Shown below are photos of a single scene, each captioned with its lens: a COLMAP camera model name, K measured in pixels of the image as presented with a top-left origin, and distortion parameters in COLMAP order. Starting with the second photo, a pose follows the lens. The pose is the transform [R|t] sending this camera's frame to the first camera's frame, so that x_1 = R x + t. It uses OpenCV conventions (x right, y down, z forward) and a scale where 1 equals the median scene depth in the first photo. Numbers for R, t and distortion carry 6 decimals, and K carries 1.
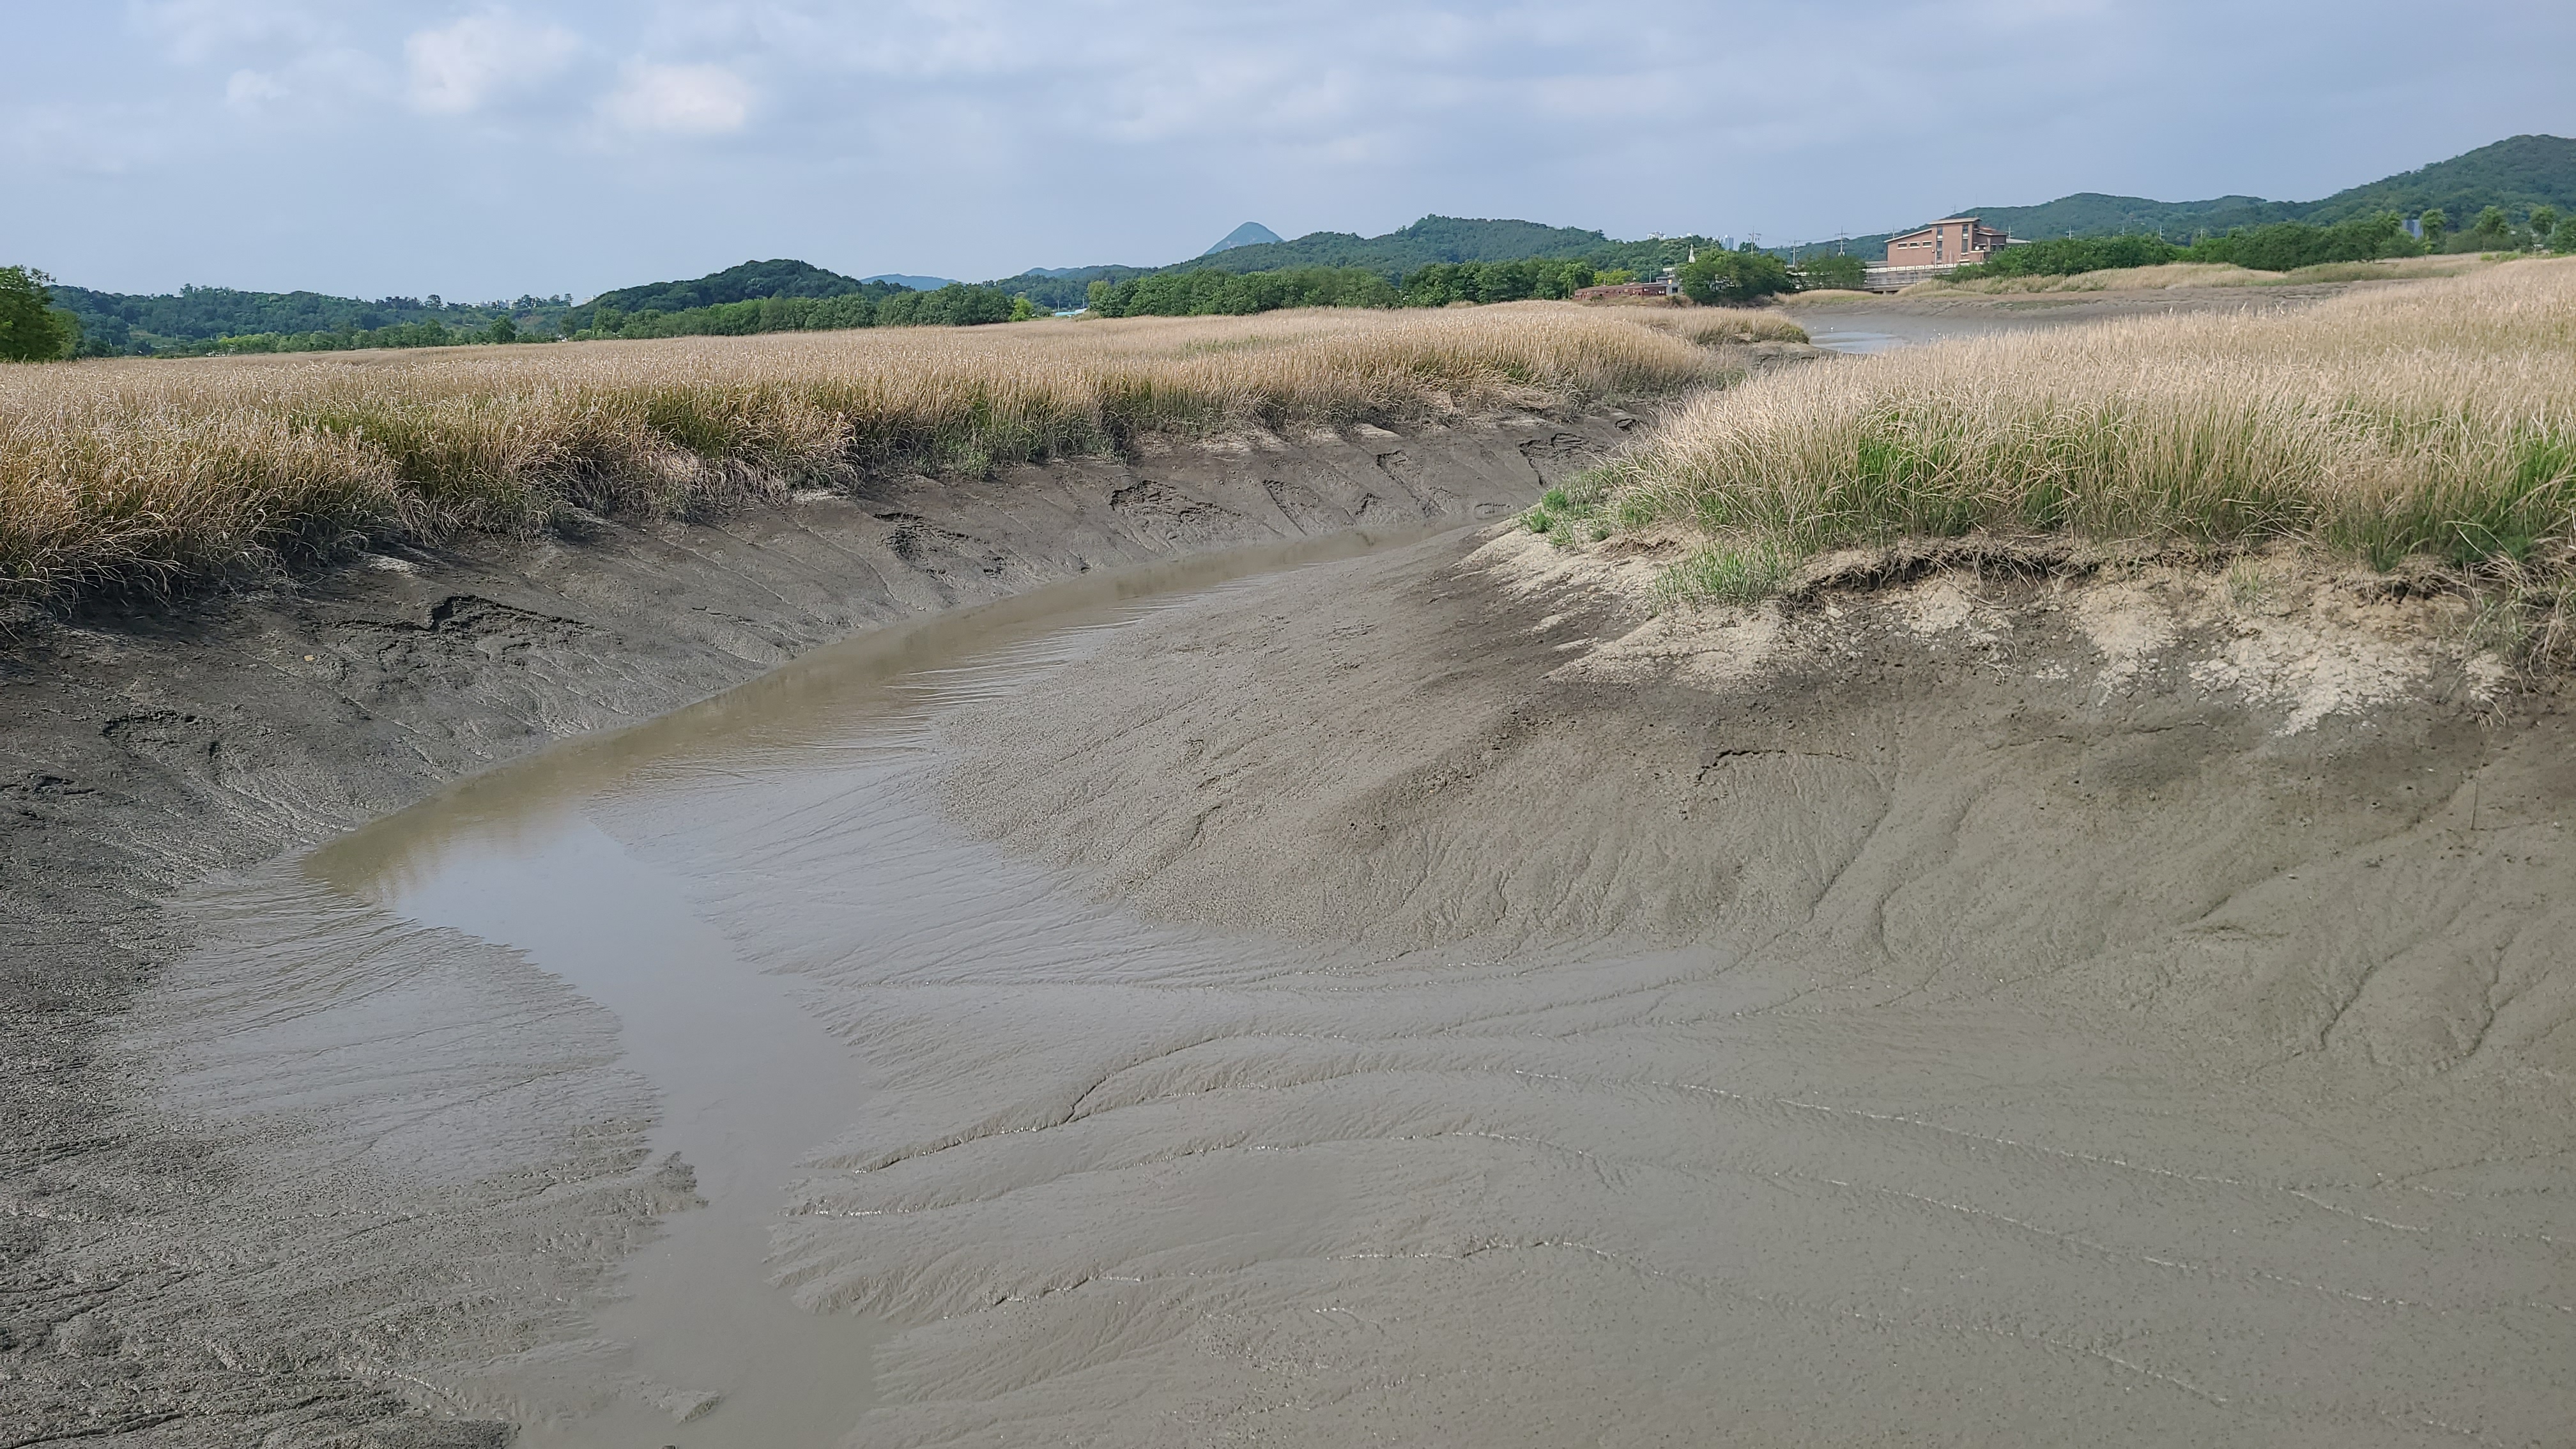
lens RADIAL K [[1945.2, 0, 1280.4], [0, 1945.2, 747.1], [0, 0, 1]] dist [0.053821, -0.027549]
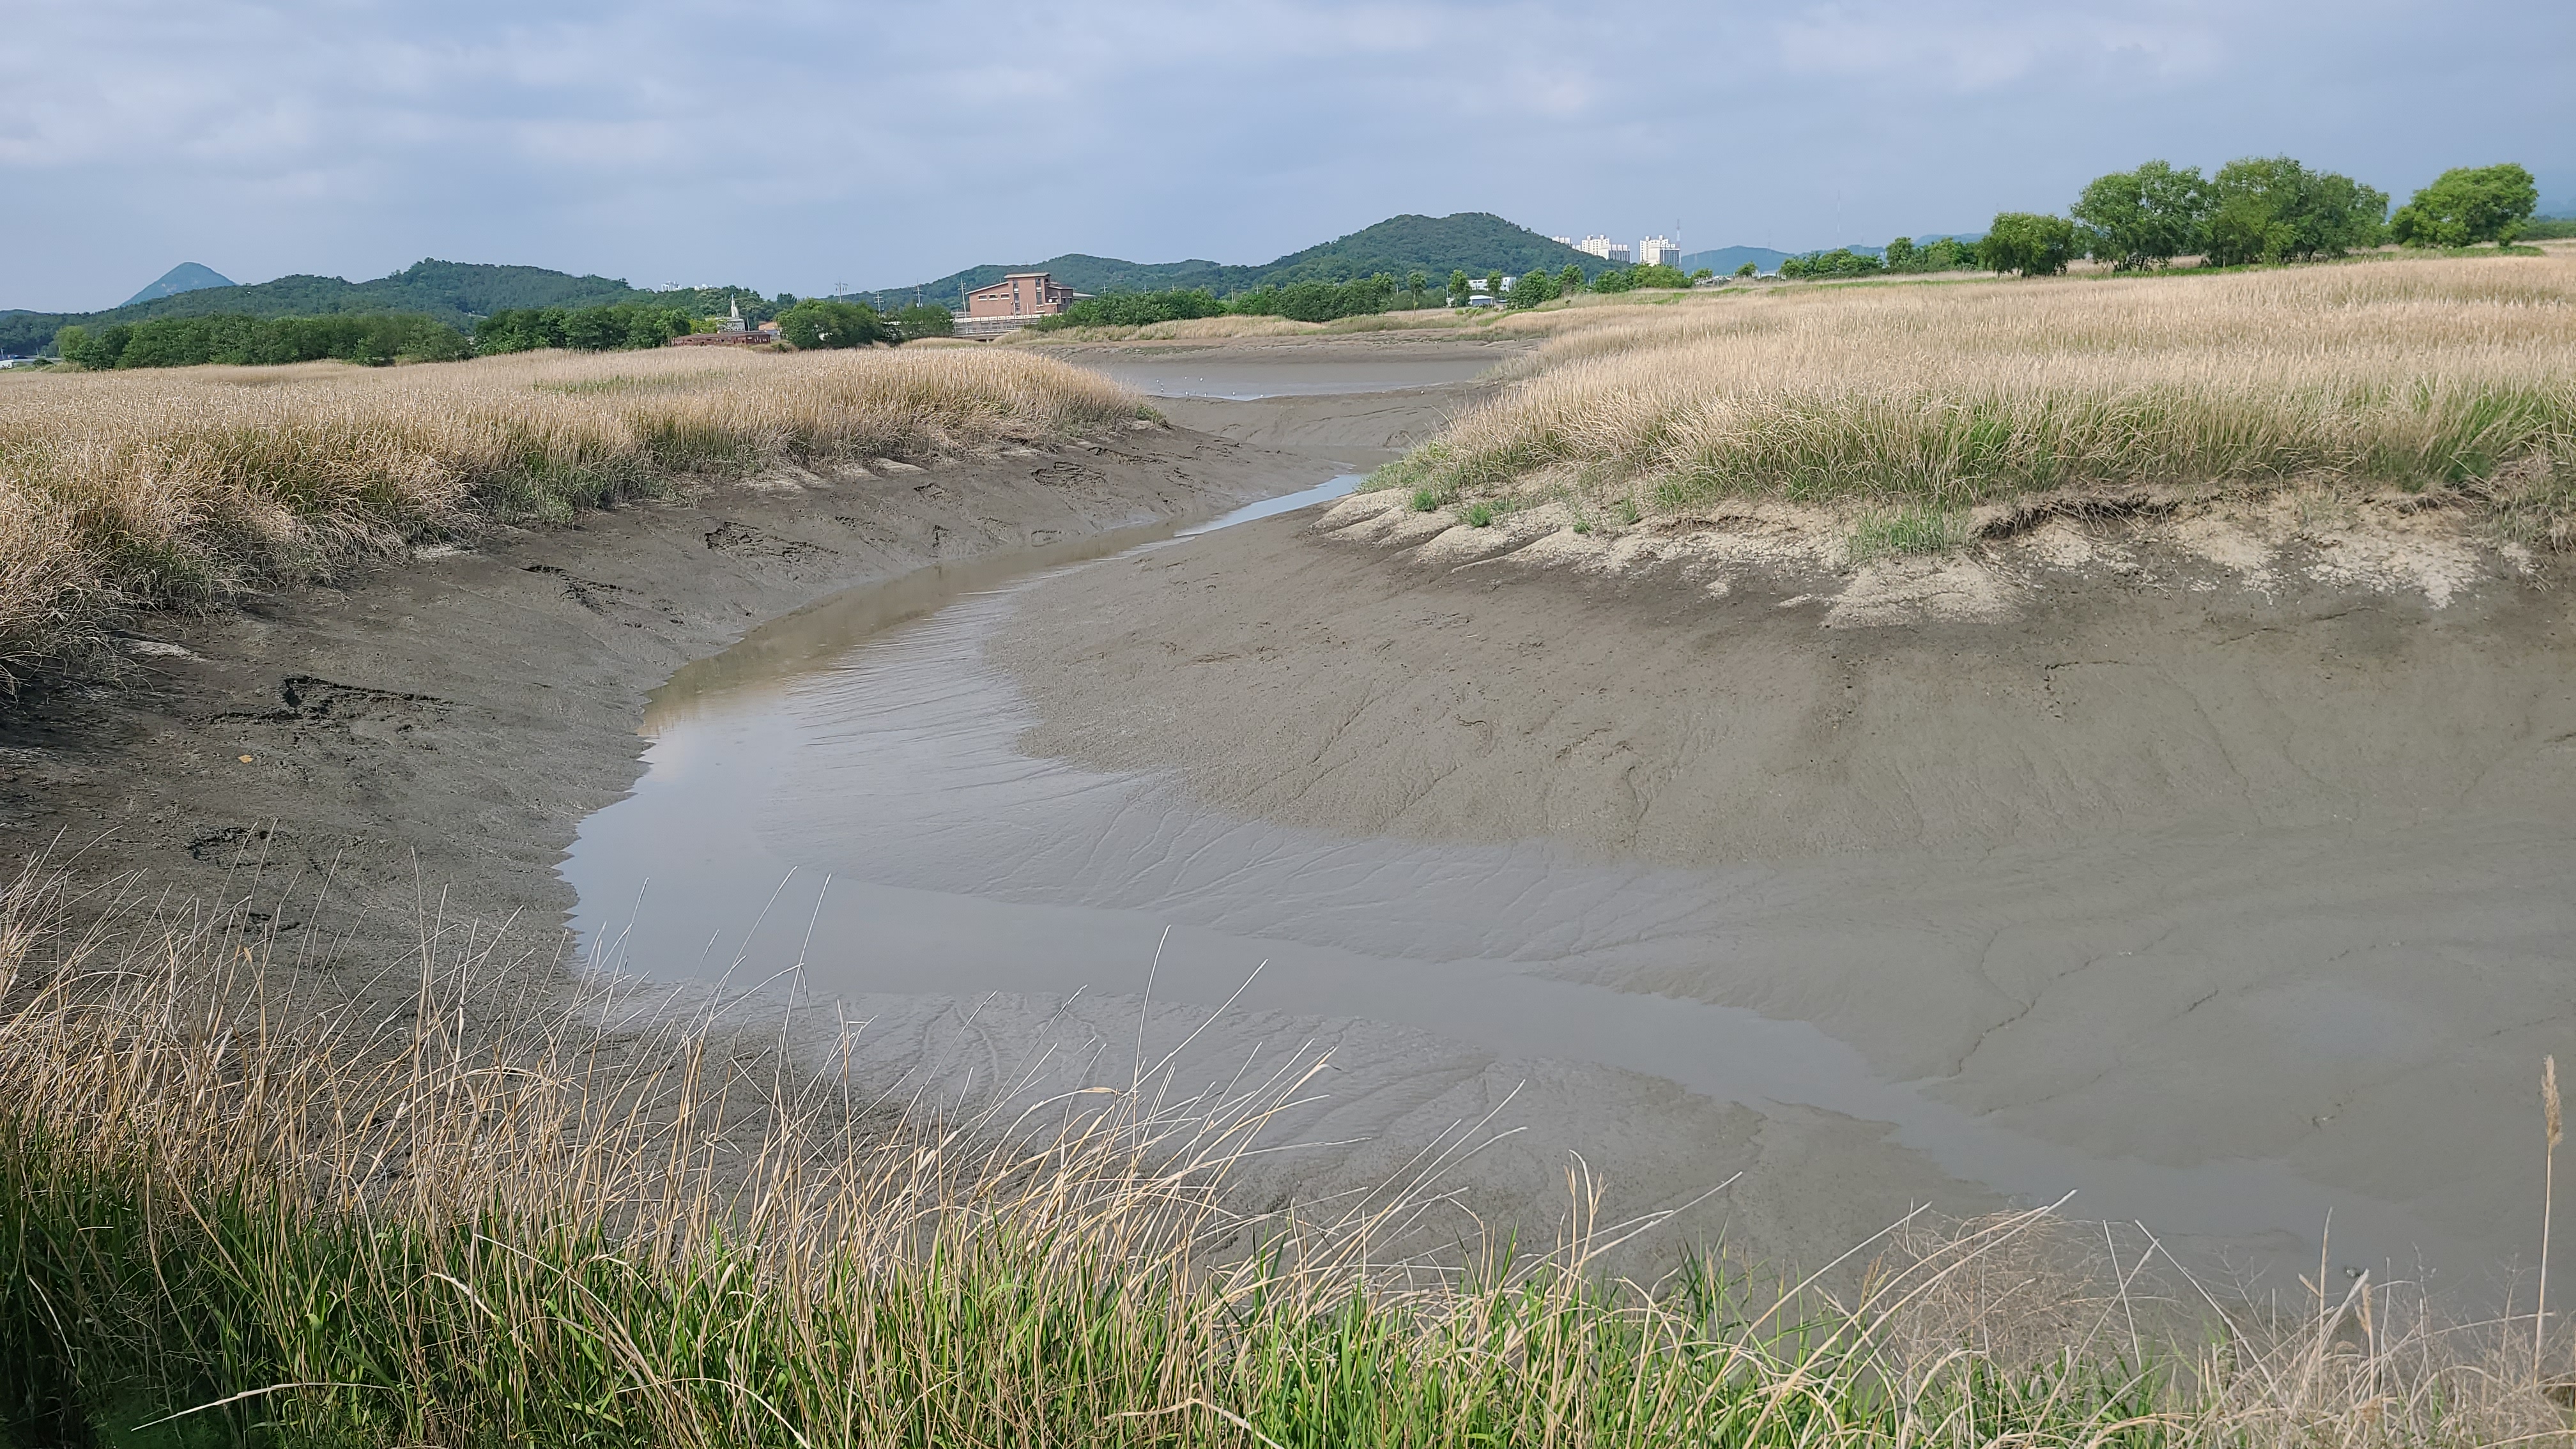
lens RADIAL K [[1945.2, 0, 1279.2], [0, 1945.2, 713.9], [0, 0, 1]] dist [0.053821, -0.027549]
pose [[0.879648, -0.095421, 0.465954, -0.251937], [0.114737, 0.993308, -0.013189, -0.002351], [-0.461578, 0.065064, 0.884710, 0.048360]]
